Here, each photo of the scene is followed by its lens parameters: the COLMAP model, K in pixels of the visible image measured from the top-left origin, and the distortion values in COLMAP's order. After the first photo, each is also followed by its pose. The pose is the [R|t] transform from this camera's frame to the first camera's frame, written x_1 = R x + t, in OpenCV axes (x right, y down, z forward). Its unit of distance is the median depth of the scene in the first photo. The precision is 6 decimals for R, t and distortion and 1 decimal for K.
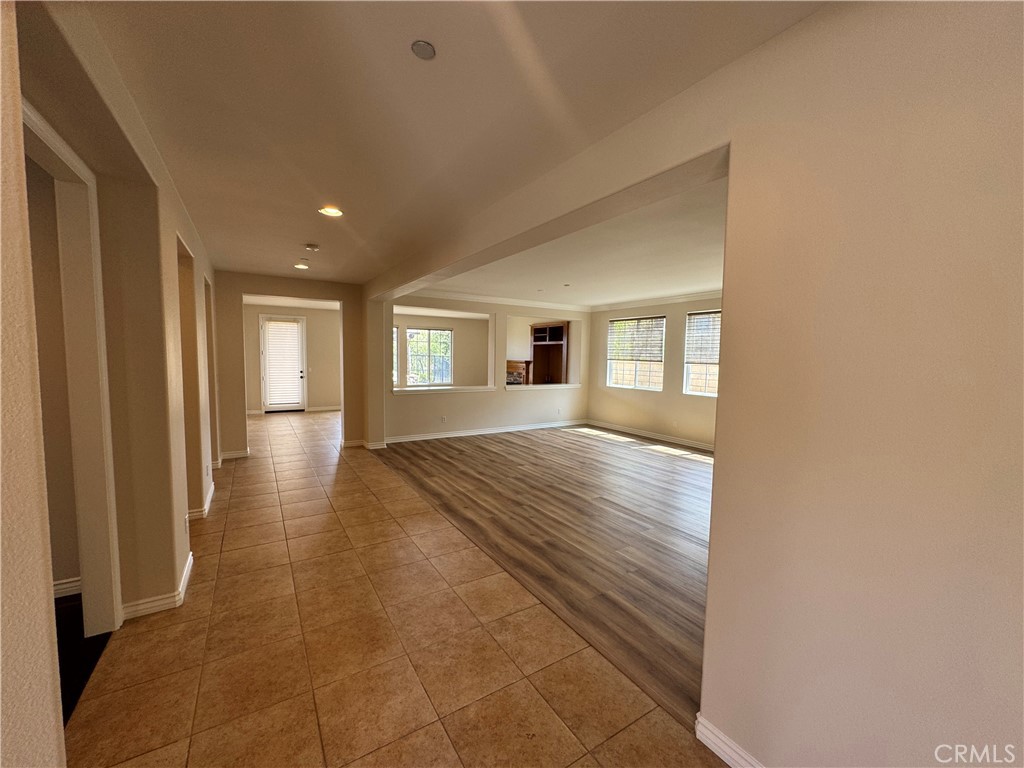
lens RADIAL K [[410.8, 0, 509.3], [0, 410.8, 388.3], [0, 0, 1]] dist [-0.000327, 0.001085]
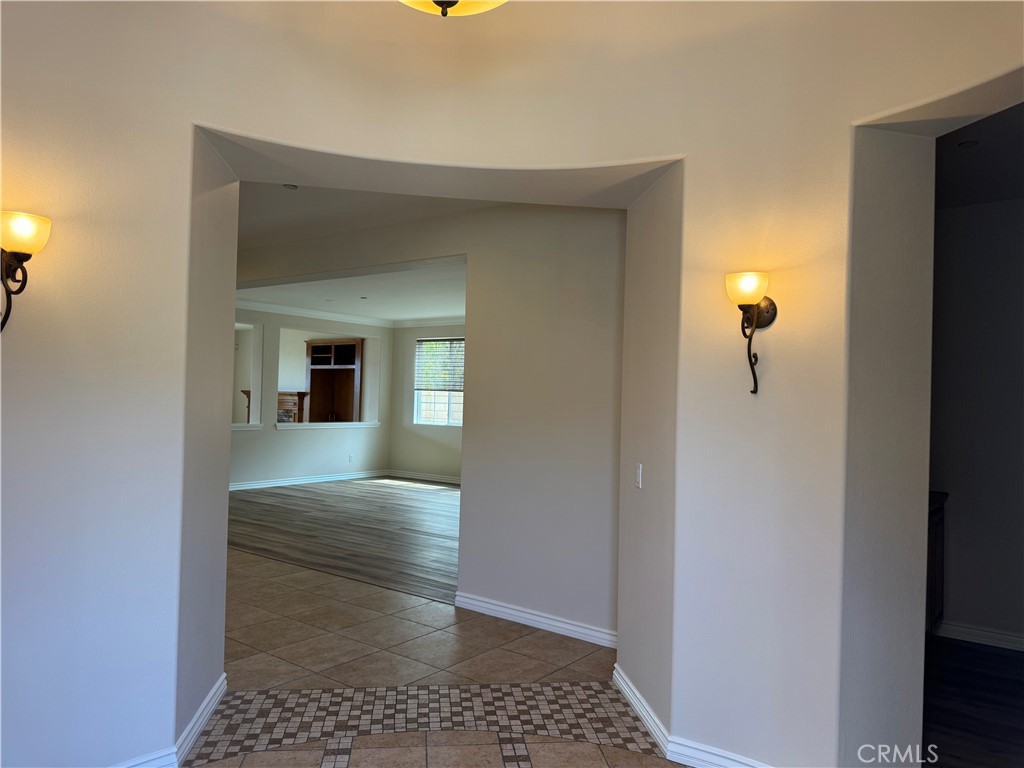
lens RADIAL K [[721.9, 0, 522.0], [0, 721.9, 393.9], [0, 0, 1]] dist [0.026537, -0.004437]
pose [[0.932265, 0.013642, 0.361519, -0.080080], [0.015410, 0.996884, -0.077356, 0.057867], [-0.361448, 0.077687, 0.929150, -0.425118]]
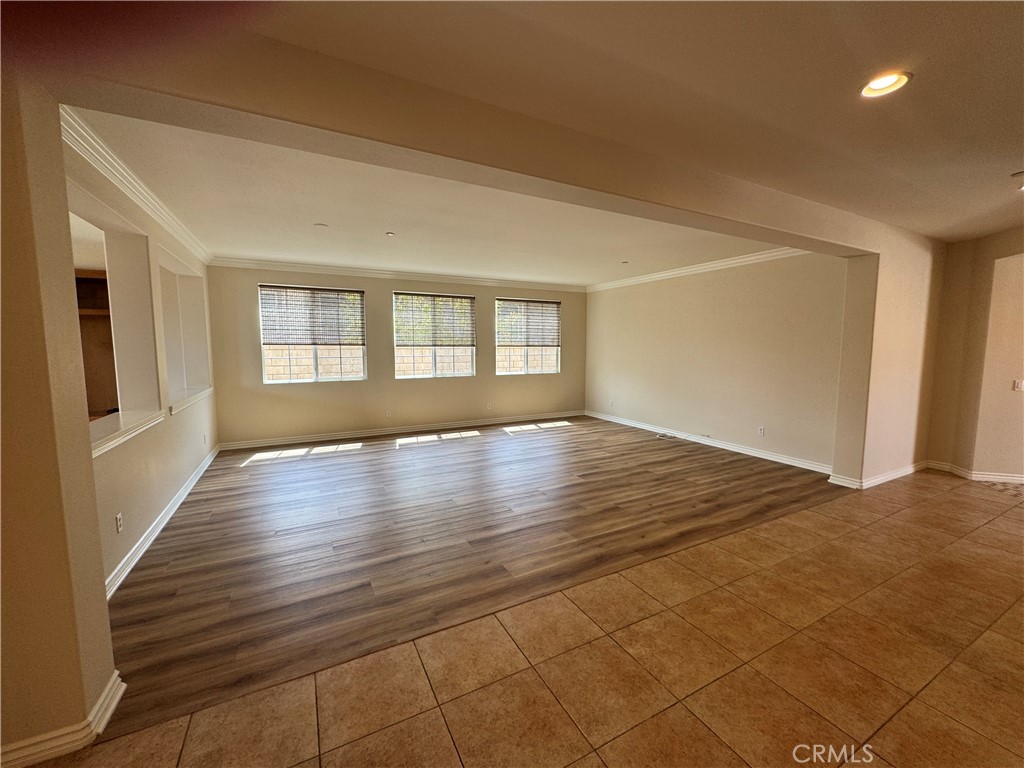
lens RADIAL K [[410.8, 0, 495.7], [0, 410.8, 401.1], [0, 0, 1]] dist [-0.000327, 0.001085]
pose [[0.078010, -0.154810, 0.984860, -0.507145], [0.078809, 0.985736, 0.148705, -0.060035], [-0.993833, 0.066015, 0.089098, 0.707421]]
